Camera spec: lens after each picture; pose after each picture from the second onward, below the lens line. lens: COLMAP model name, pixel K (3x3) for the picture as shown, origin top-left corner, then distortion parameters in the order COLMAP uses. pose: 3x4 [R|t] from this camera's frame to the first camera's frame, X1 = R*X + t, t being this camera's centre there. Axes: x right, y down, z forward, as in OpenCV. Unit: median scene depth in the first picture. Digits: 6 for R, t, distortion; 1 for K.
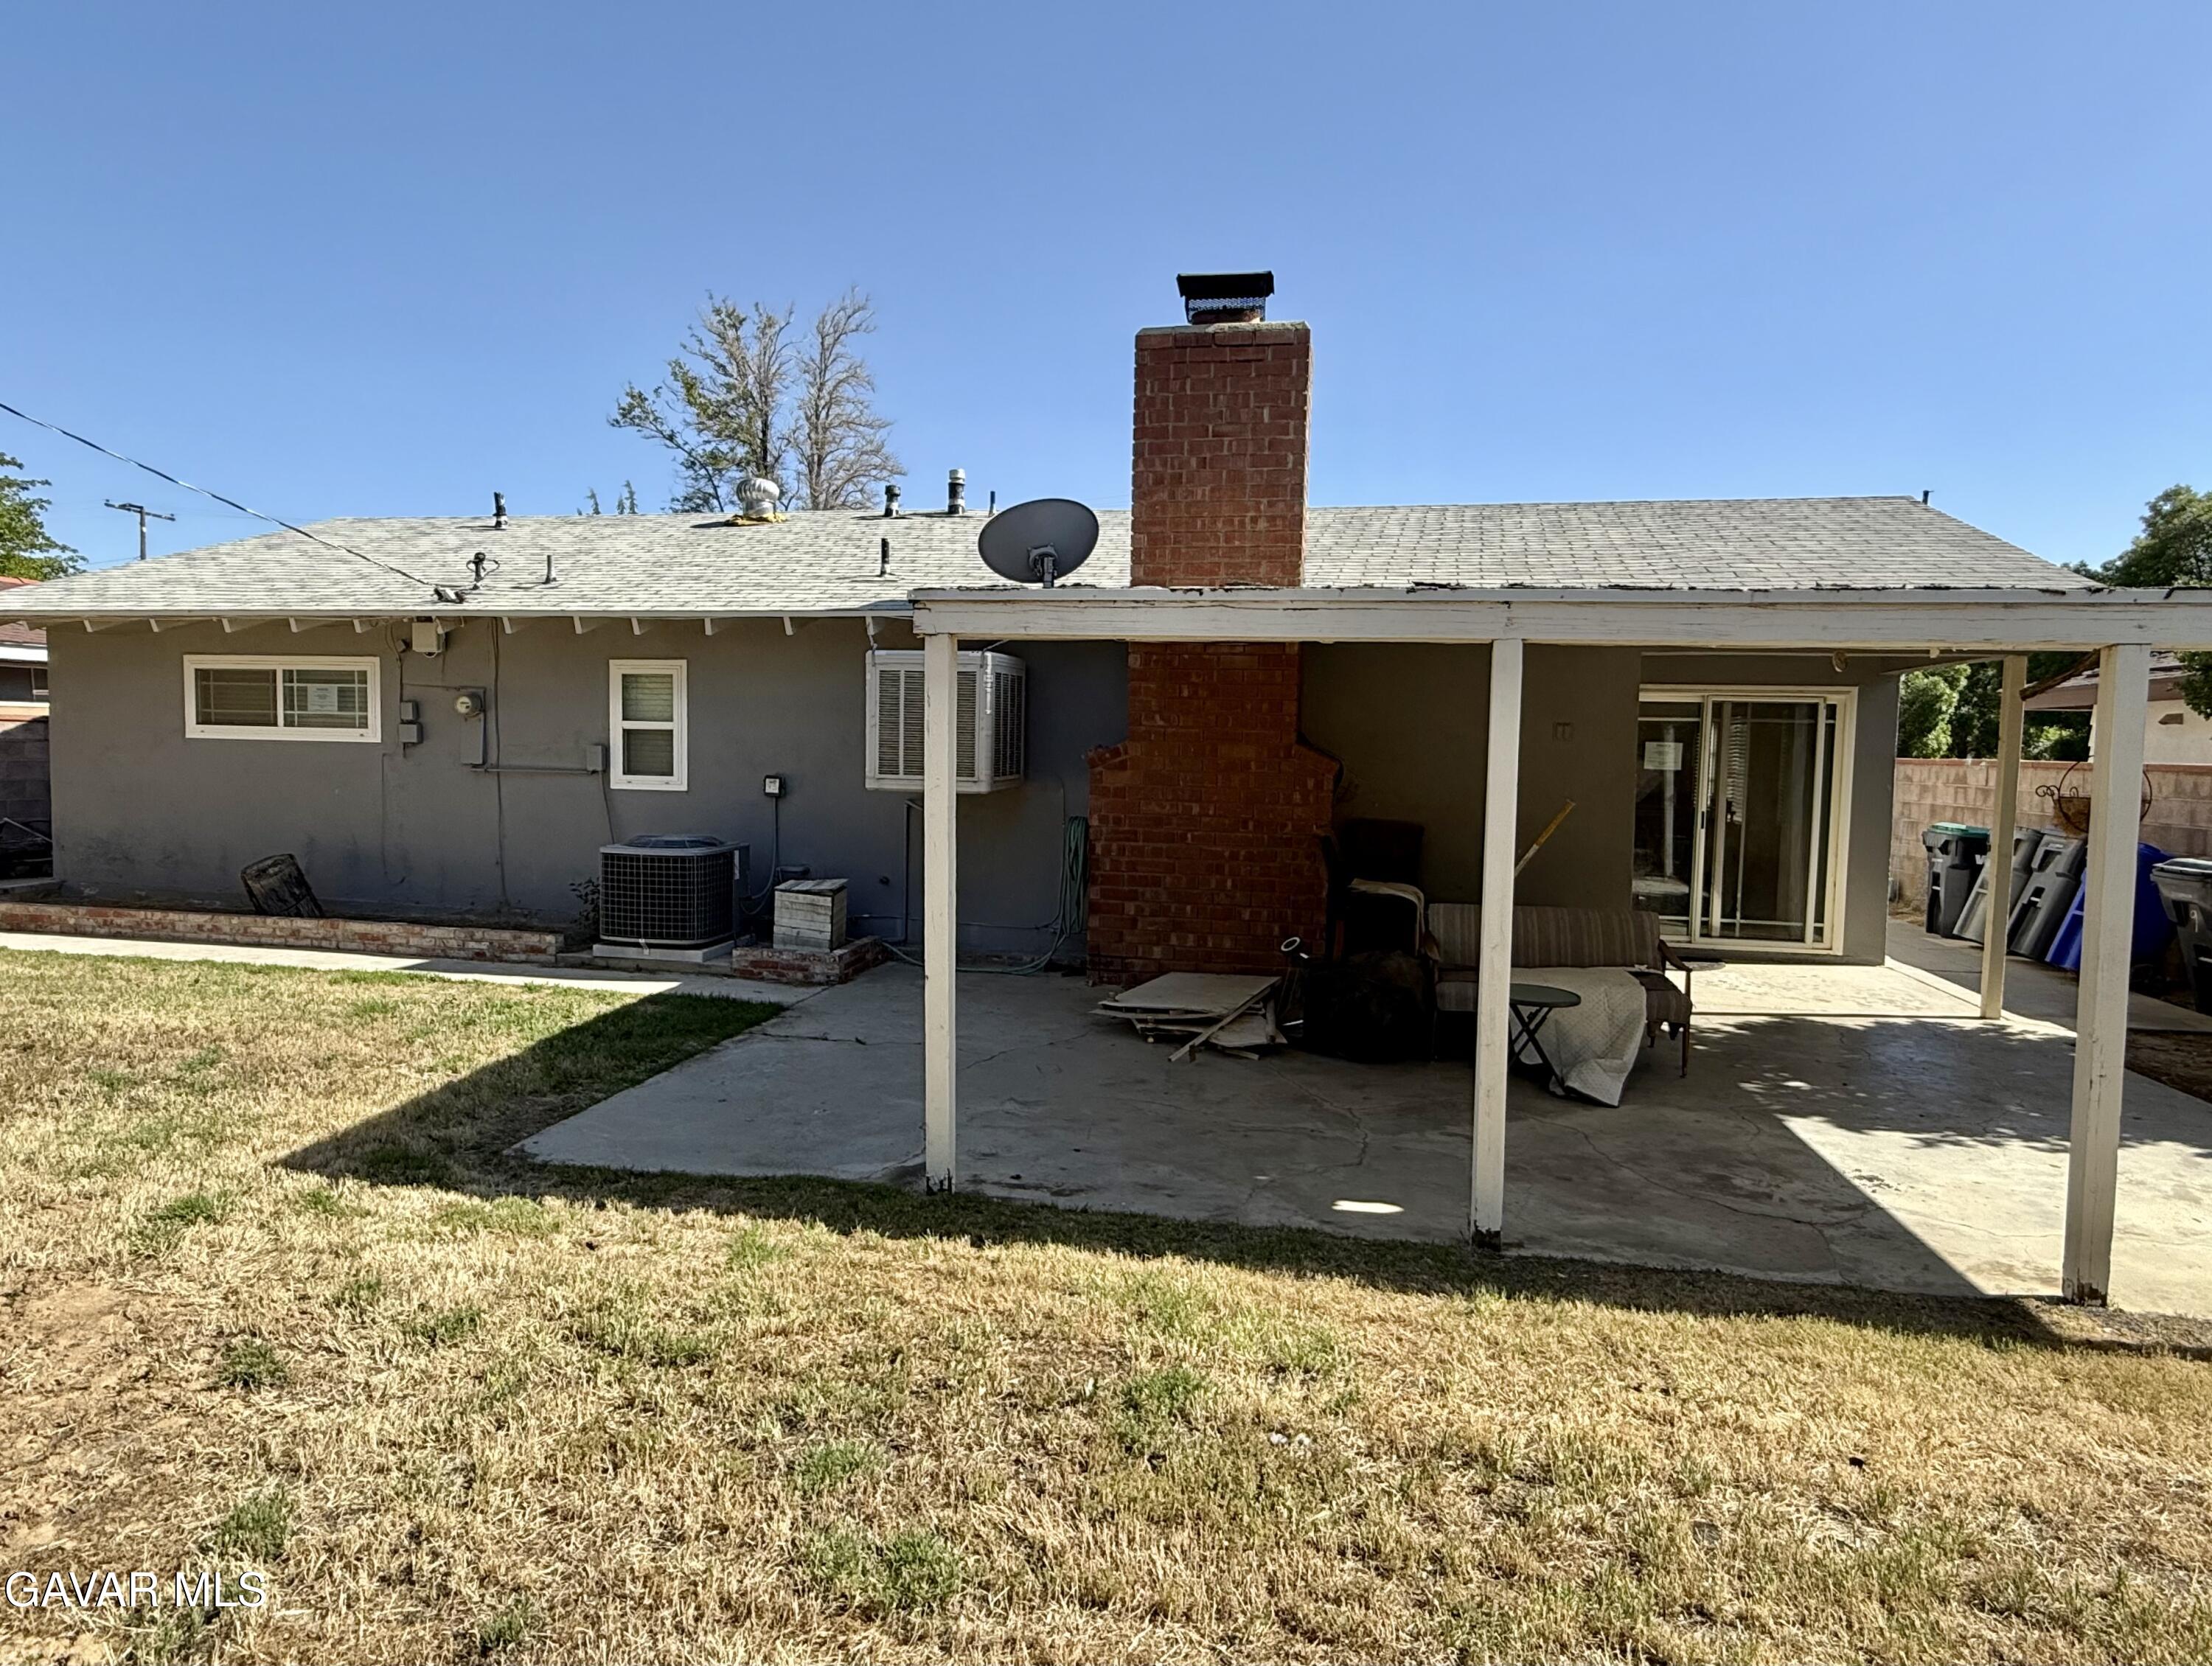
lens RADIAL K [[1256.5, 0, 1102.9], [0, 1256.5, 816.5], [0, 0, 1]] dist [-0.006613, -0.001119]
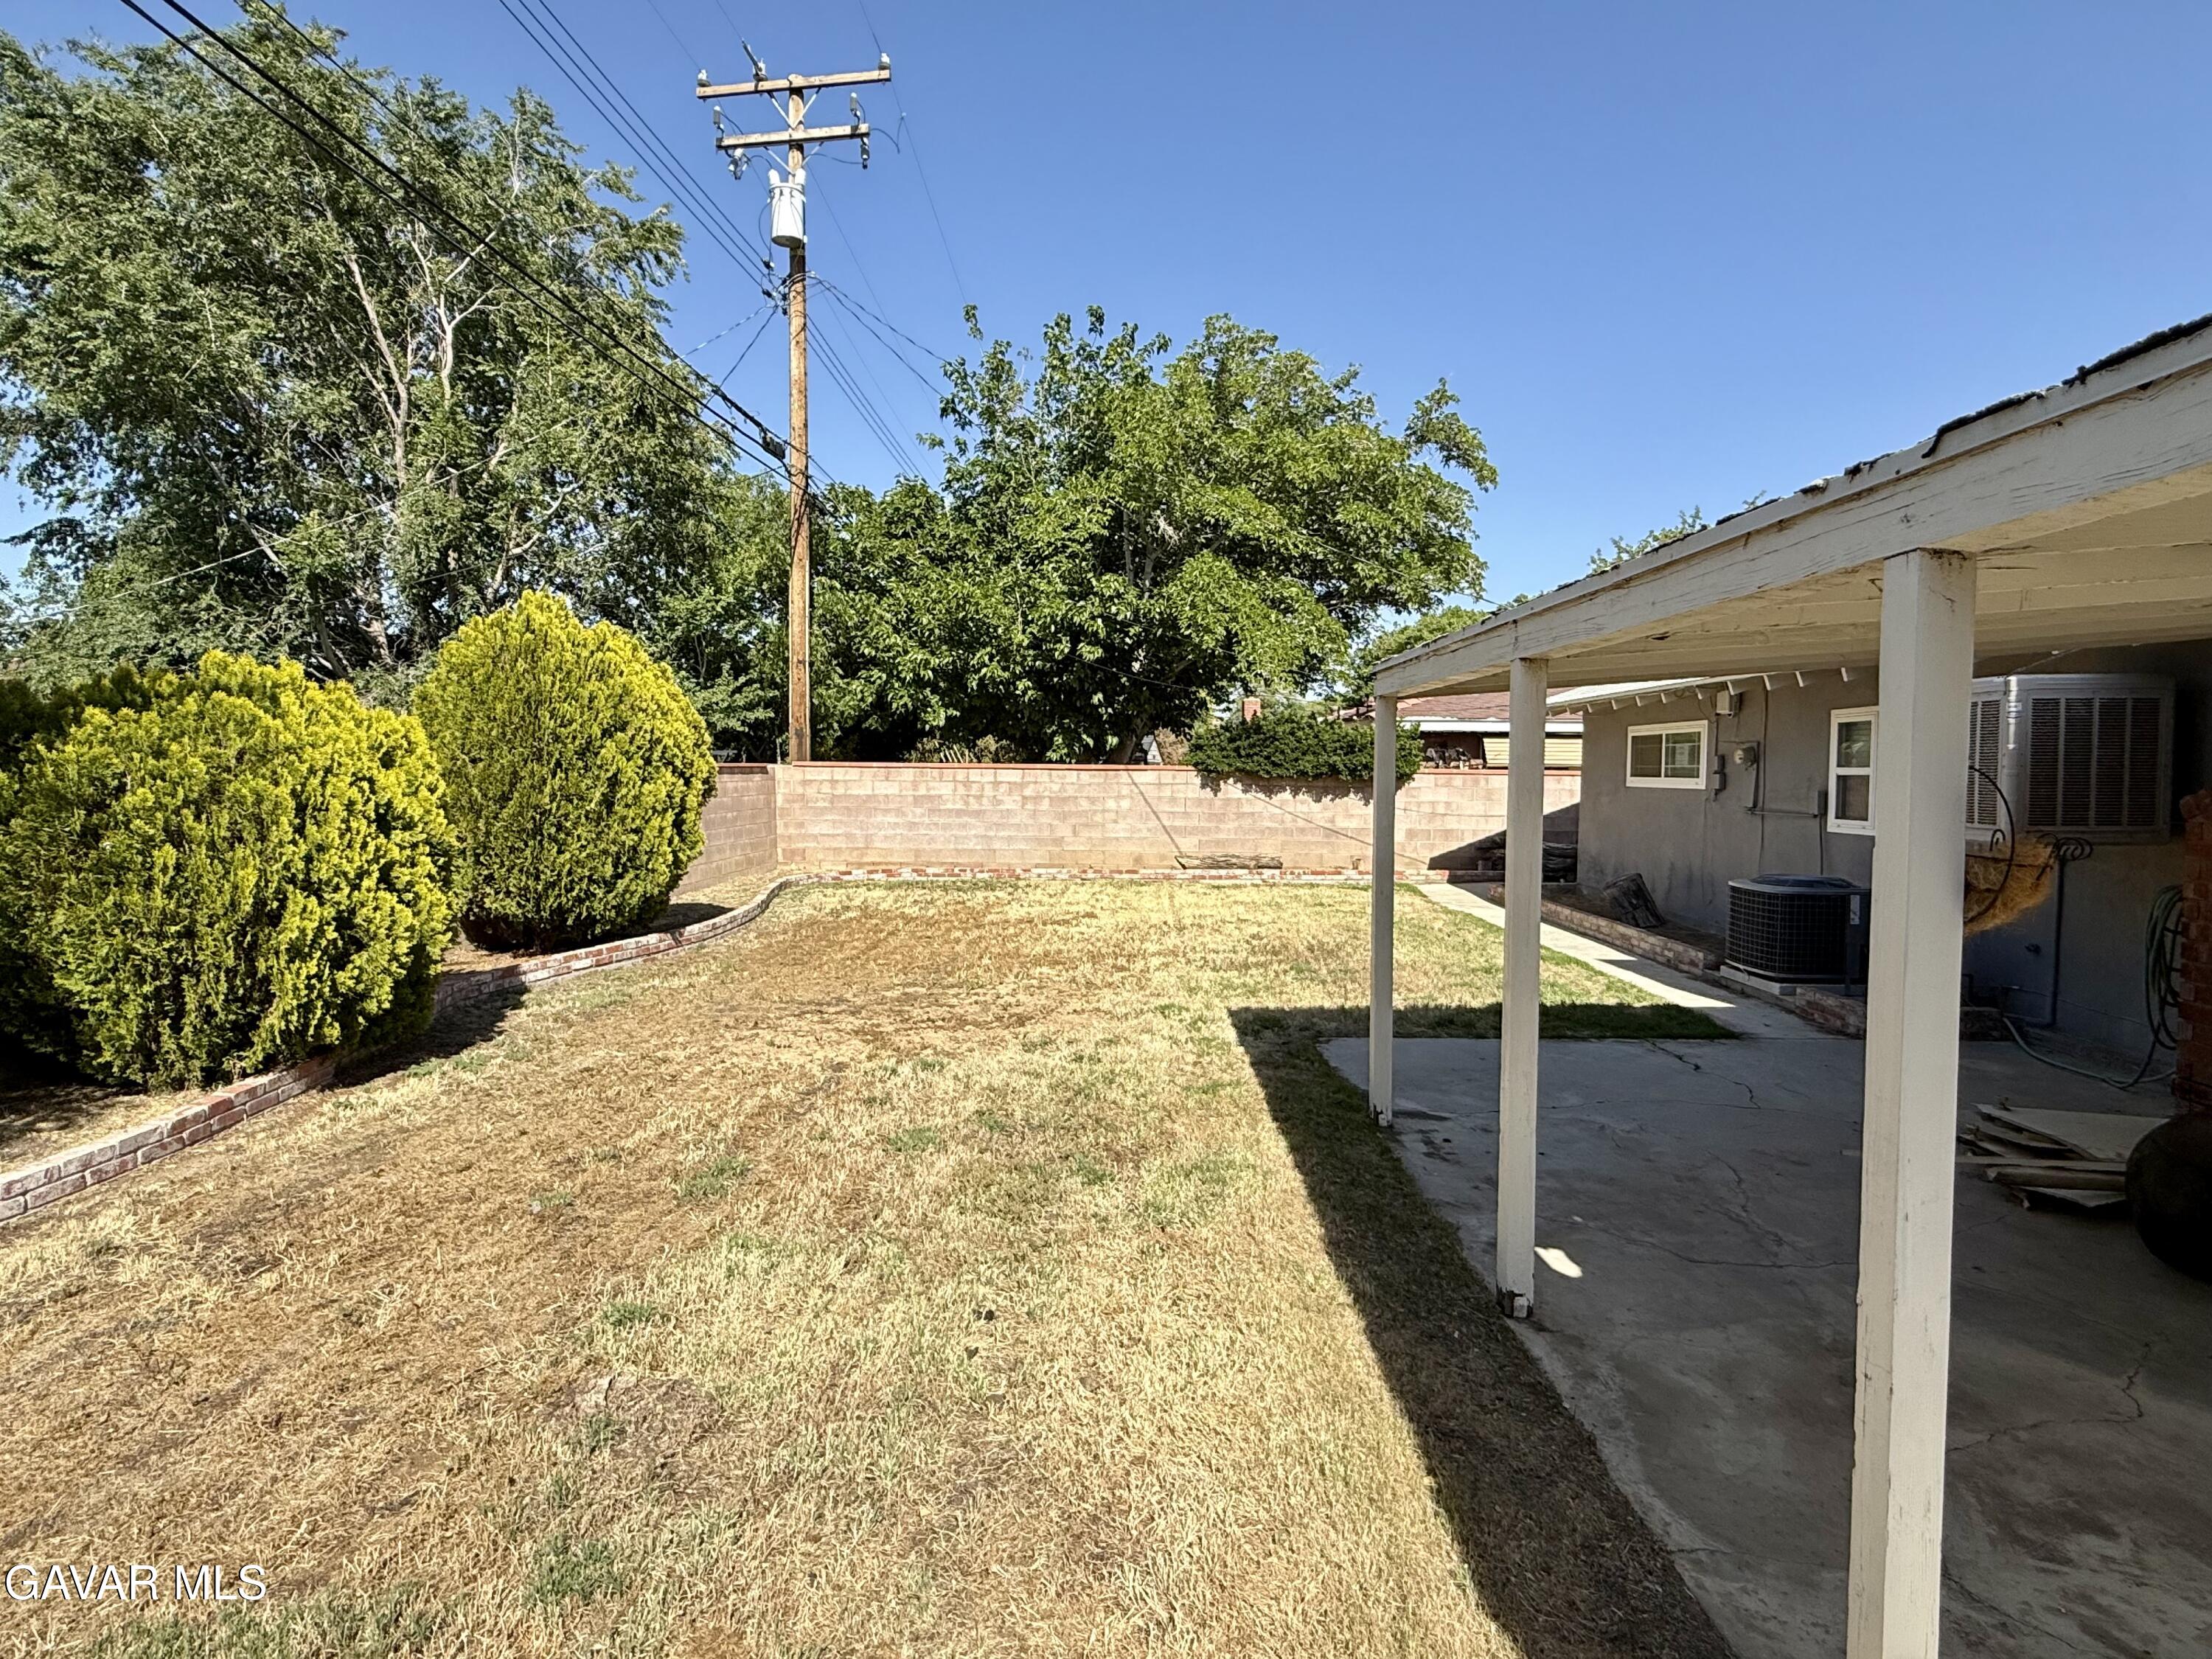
lens RADIAL K [[1178.9, 0, 1088.3], [0, 1178.9, 822.9], [0, 0, 1]] dist [-0.001206, -0.000764]
pose [[0.156544, 0.024633, -0.987364, 0.563070], [-0.062499, 0.997932, 0.014988, -0.006667], [0.985692, 0.059363, 0.157760, 0.266294]]
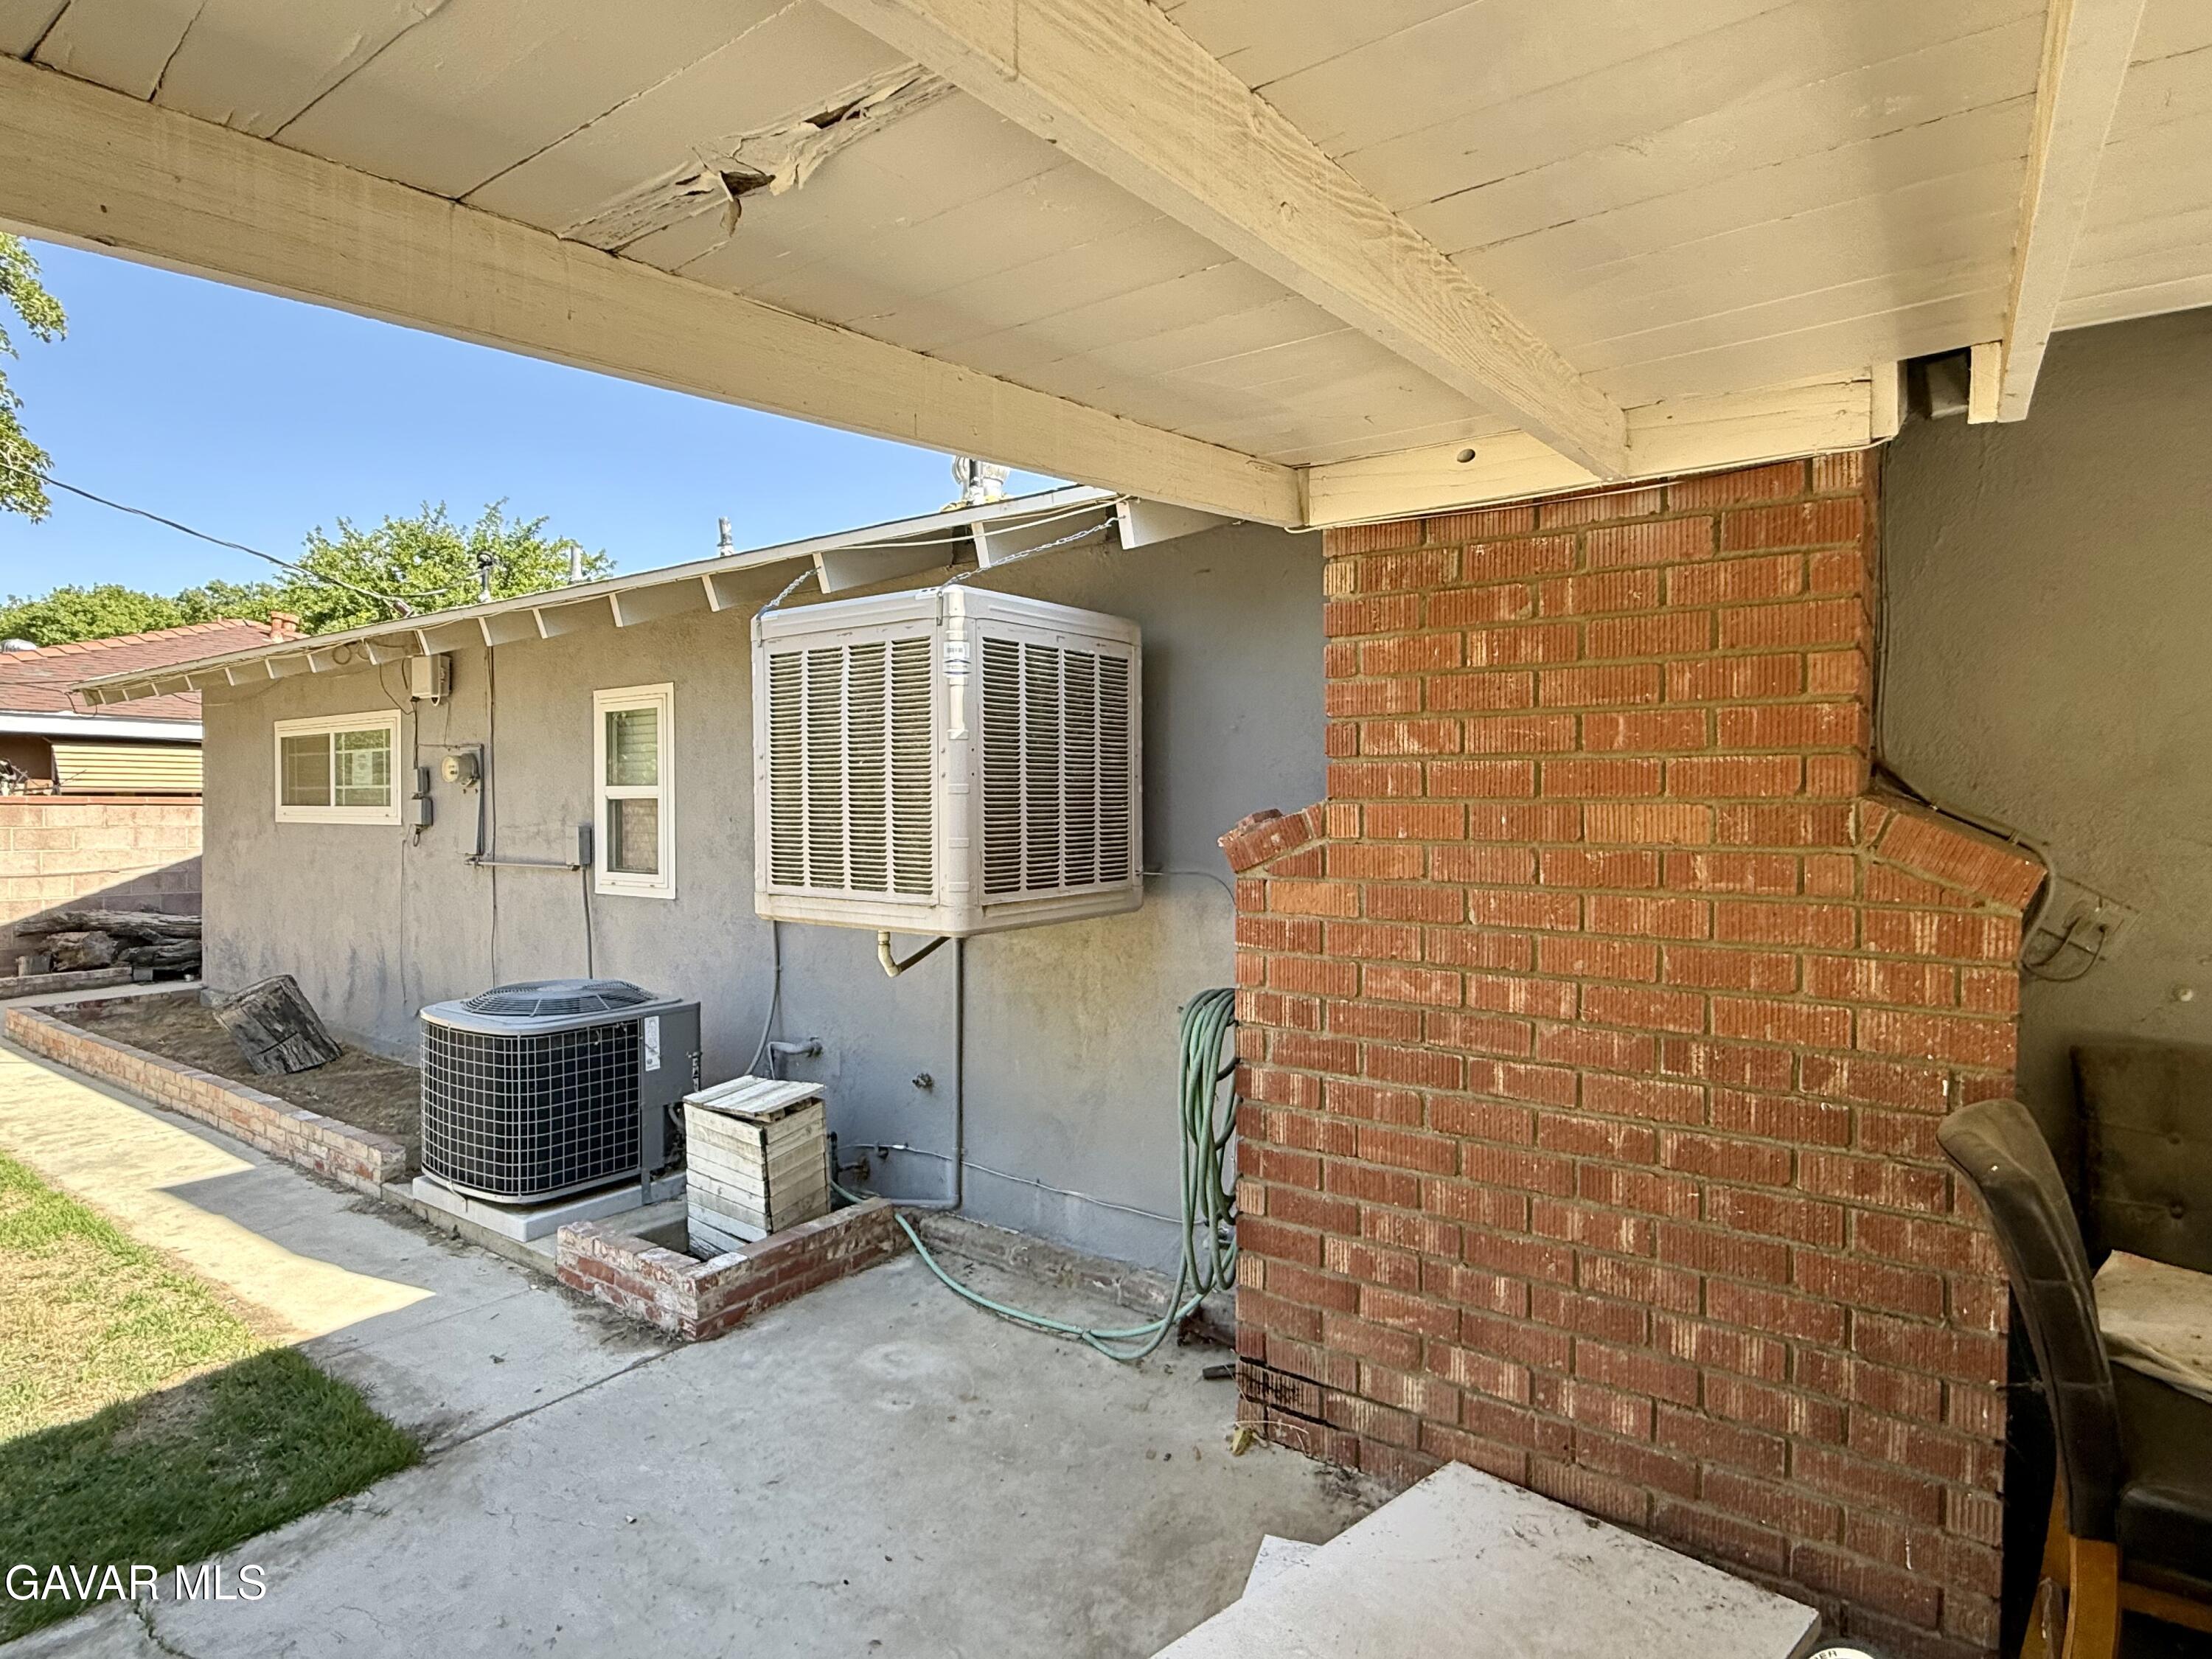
lens RADIAL K [[1178.9, 0, 1097.7], [0, 1178.9, 827.2], [0, 0, 1]] dist [-0.001206, -0.000764]
pose [[0.905739, -0.011886, -0.423669, 0.105041], [-0.008140, 0.998935, -0.045427, -0.035354], [0.423757, 0.044593, 0.904677, 0.653595]]
